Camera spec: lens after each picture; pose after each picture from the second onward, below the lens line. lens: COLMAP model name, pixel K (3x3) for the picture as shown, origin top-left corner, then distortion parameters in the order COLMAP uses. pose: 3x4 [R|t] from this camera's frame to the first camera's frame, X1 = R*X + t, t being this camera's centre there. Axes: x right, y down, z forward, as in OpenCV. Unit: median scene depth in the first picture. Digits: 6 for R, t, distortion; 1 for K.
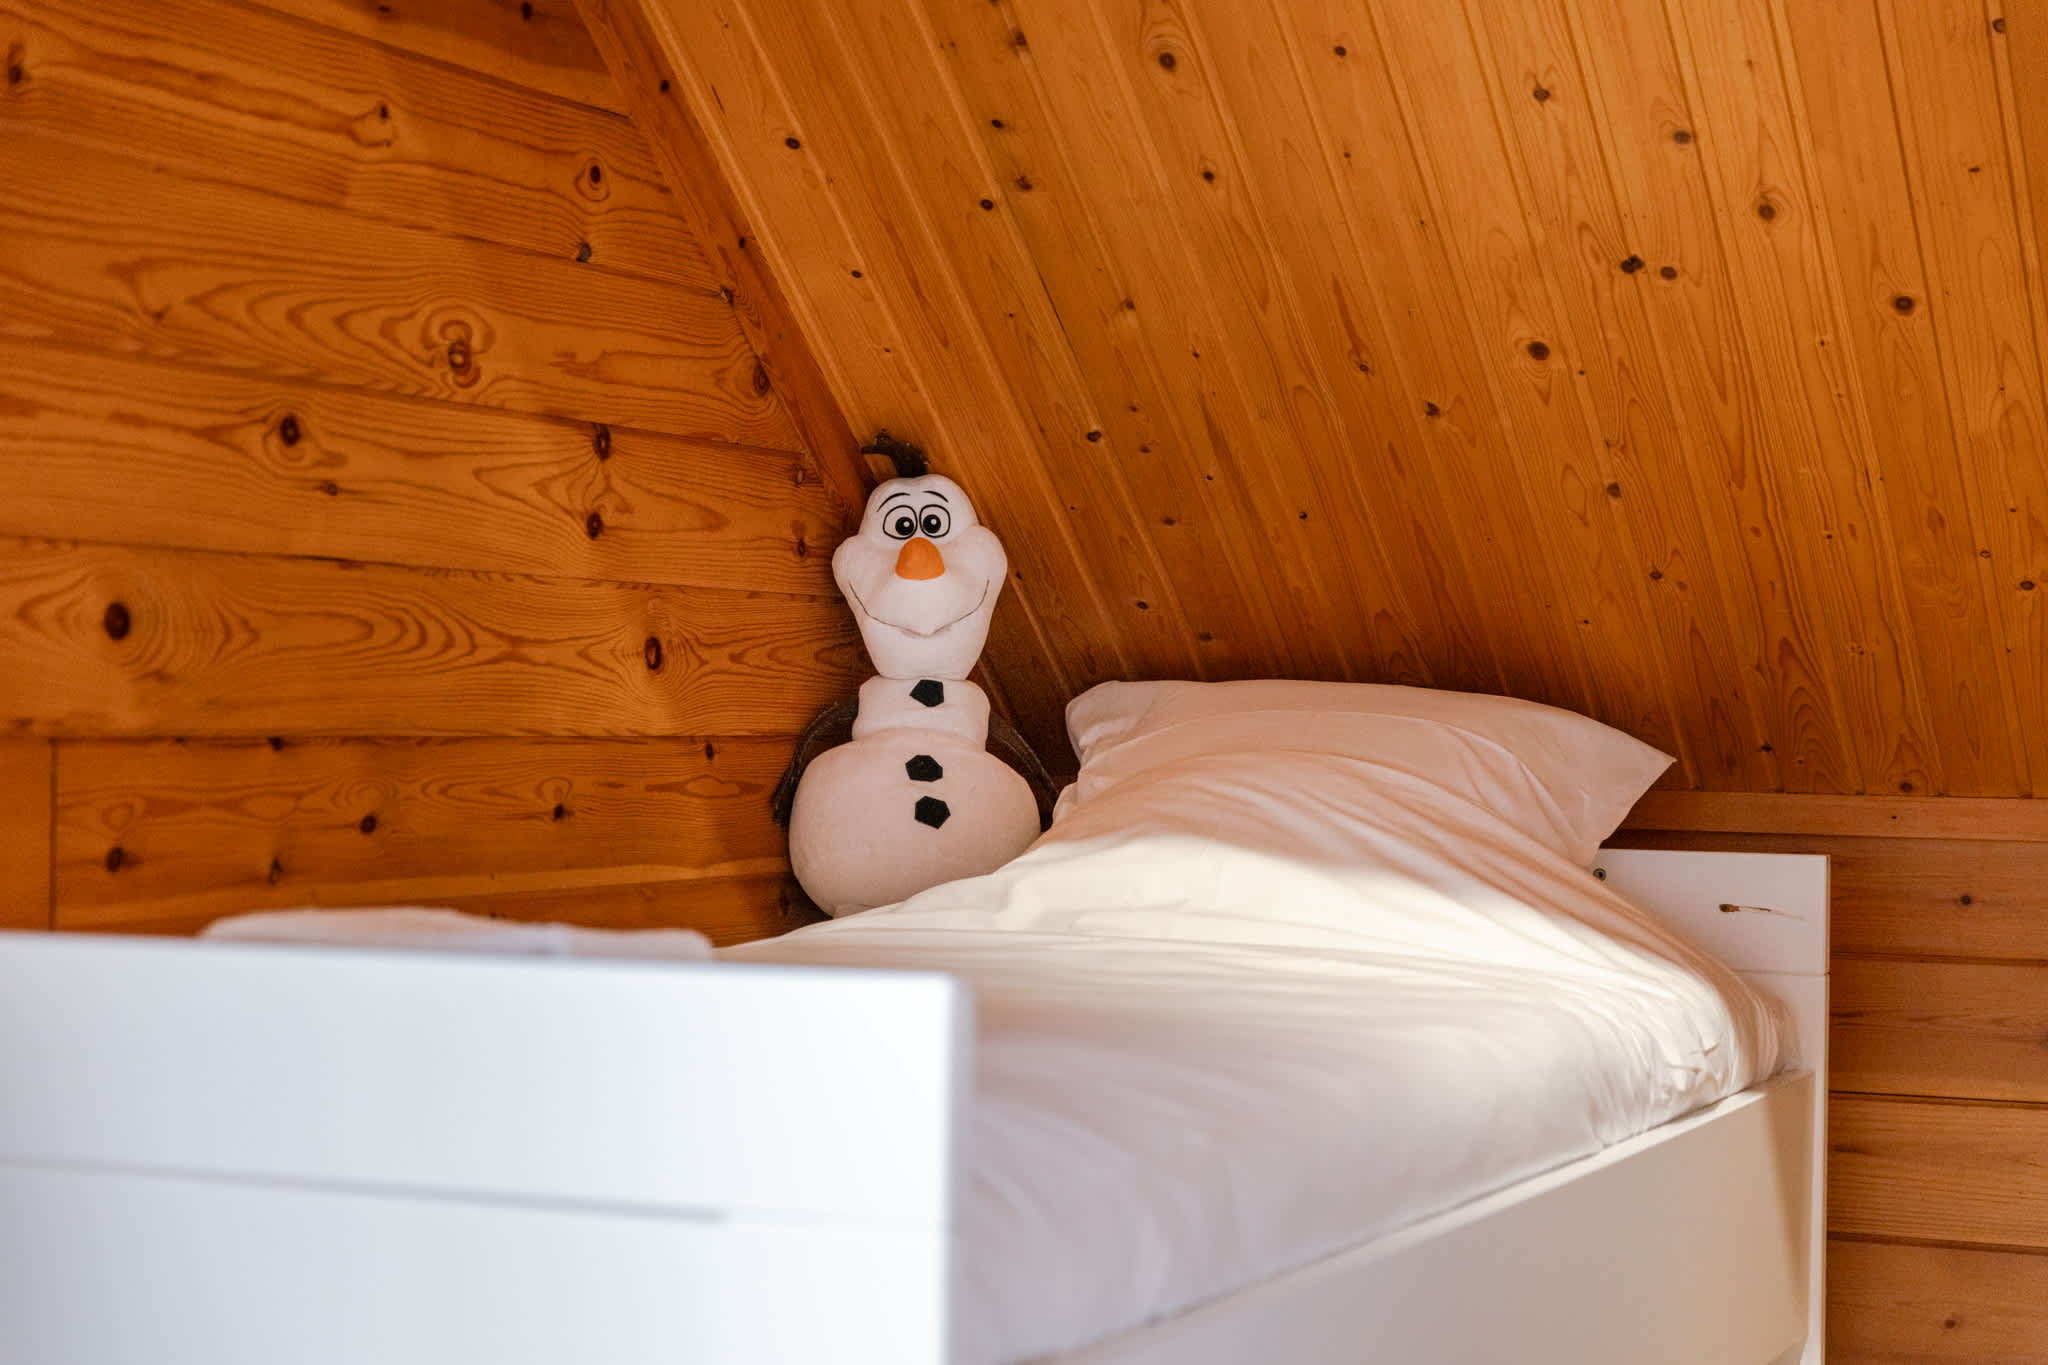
lens RADIAL K [[3558.7, 0, 1024.0], [0, 3558.7, 682.5], [0, 0, 1]] dist [0.031205, -0.064227]
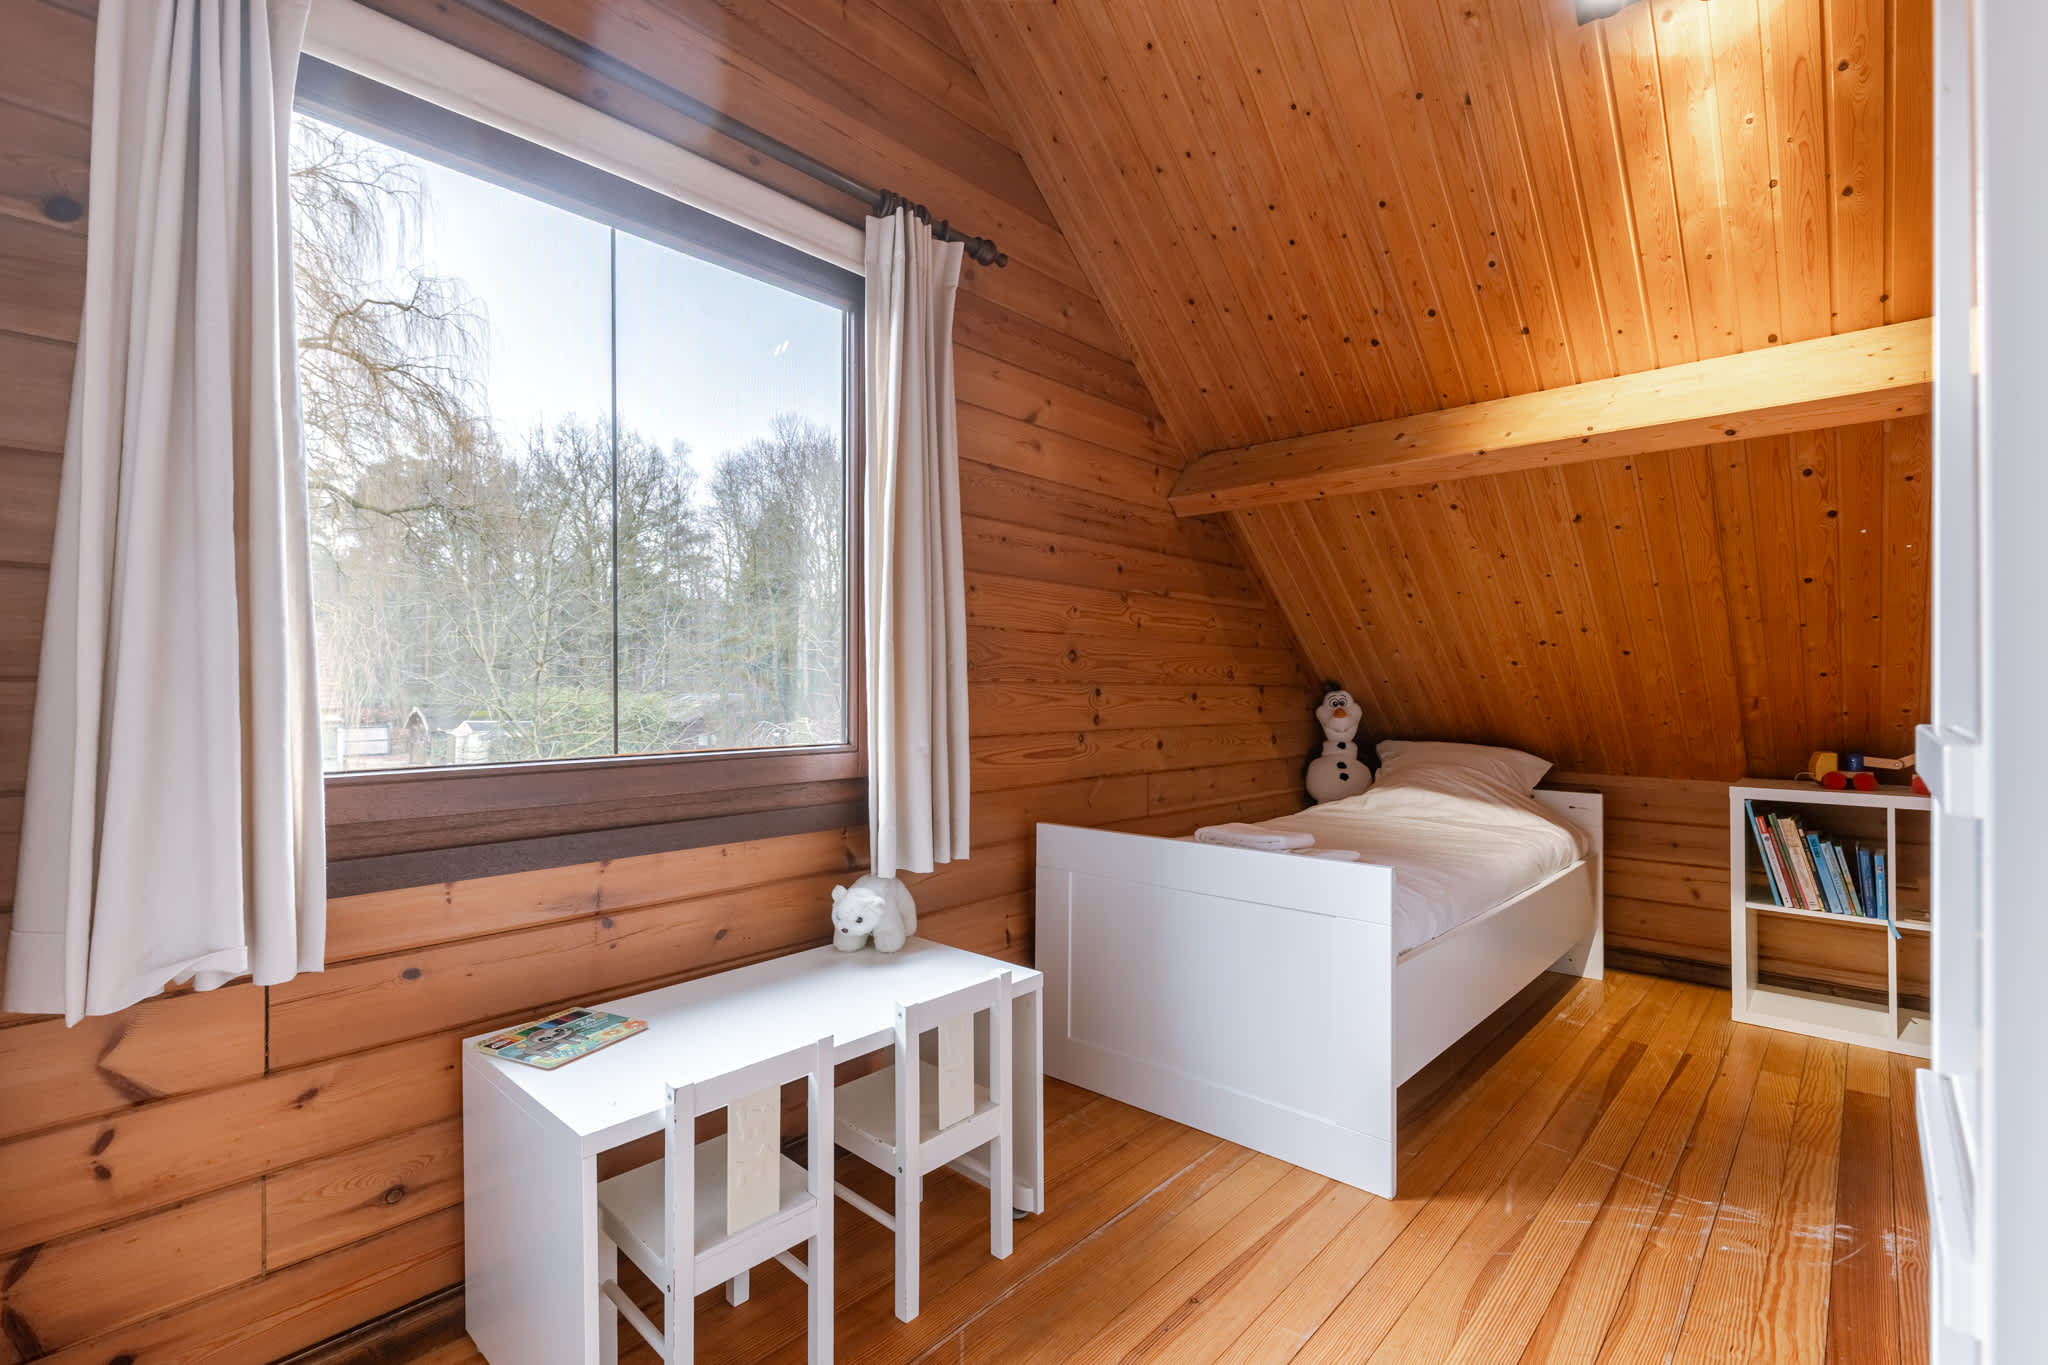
lens RADIAL K [[912.5, 0, 1018.9], [0, 912.5, 684.3], [0, 0, 1]] dist [0.002361, 0.000275]
pose [[0.944441, -0.009724, -0.328536, -0.033775], [0.005028, 0.999873, -0.015140, -0.055011], [0.328641, 0.012647, 0.944370, -0.092417]]
